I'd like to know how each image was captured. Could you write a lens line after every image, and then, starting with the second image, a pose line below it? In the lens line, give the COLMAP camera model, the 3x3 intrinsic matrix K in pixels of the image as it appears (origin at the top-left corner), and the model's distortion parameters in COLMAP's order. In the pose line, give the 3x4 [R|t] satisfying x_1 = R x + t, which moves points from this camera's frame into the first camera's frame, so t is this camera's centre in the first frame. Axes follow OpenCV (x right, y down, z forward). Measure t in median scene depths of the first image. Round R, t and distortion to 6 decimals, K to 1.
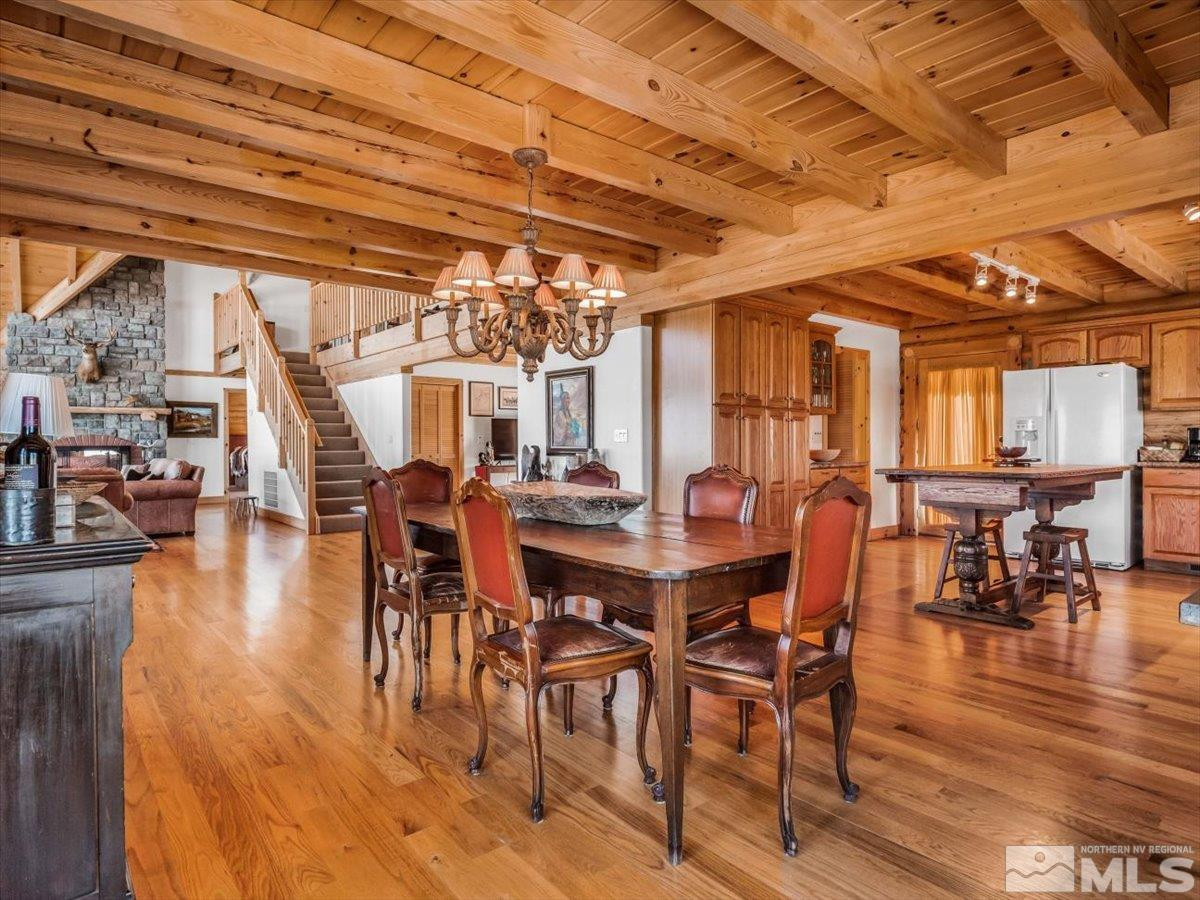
lens RADIAL K [[675.7, 0, 599.3], [0, 675.7, 448.9], [0, 0, 1]] dist [0.000562, 0.000381]
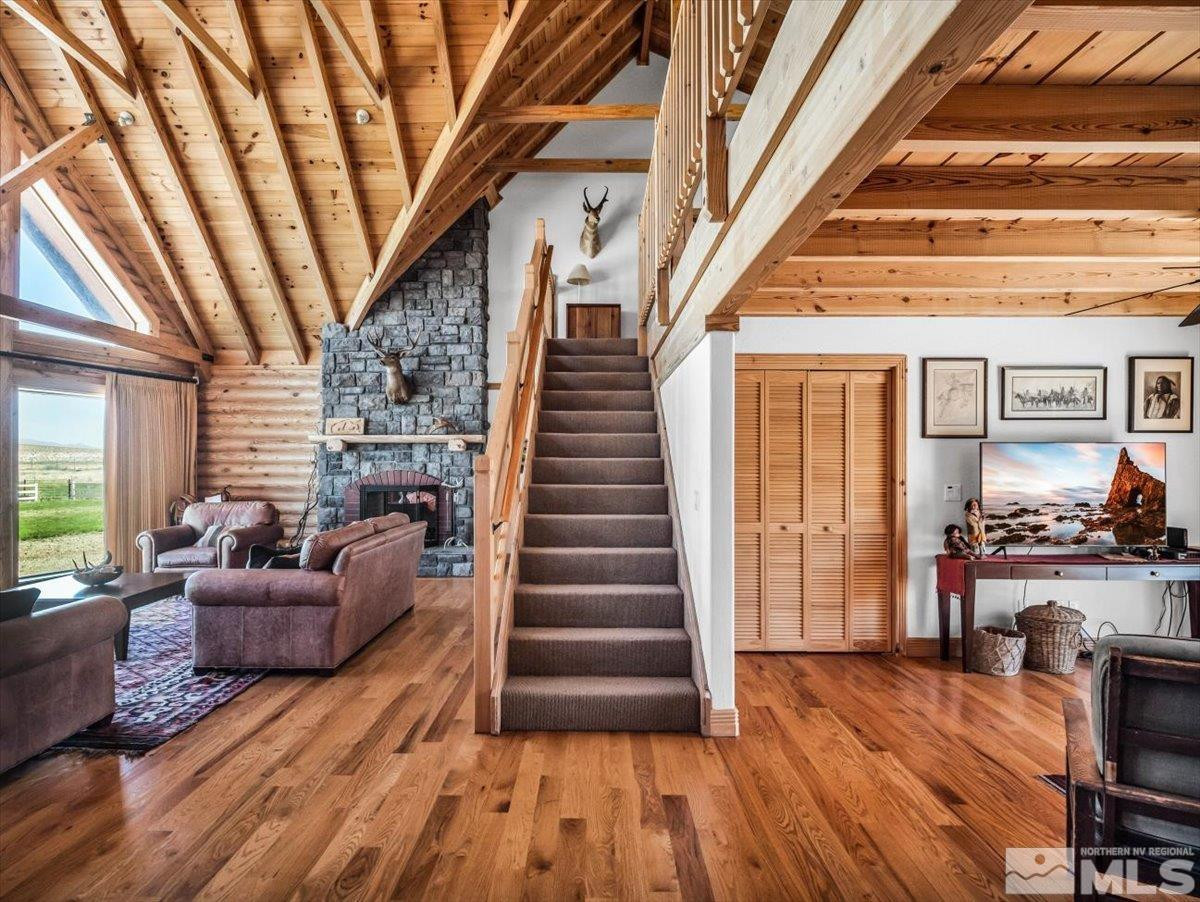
lens RADIAL K [[675.7, 0, 591.5], [0, 675.7, 459.3], [0, 0, 1]] dist [0.000562, 0.000381]
pose [[0.771471, 0.002526, -0.636260, -0.080316], [-0.010719, 0.999902, -0.009027, -0.028971], [0.636175, 0.013784, 0.771422, 0.533243]]
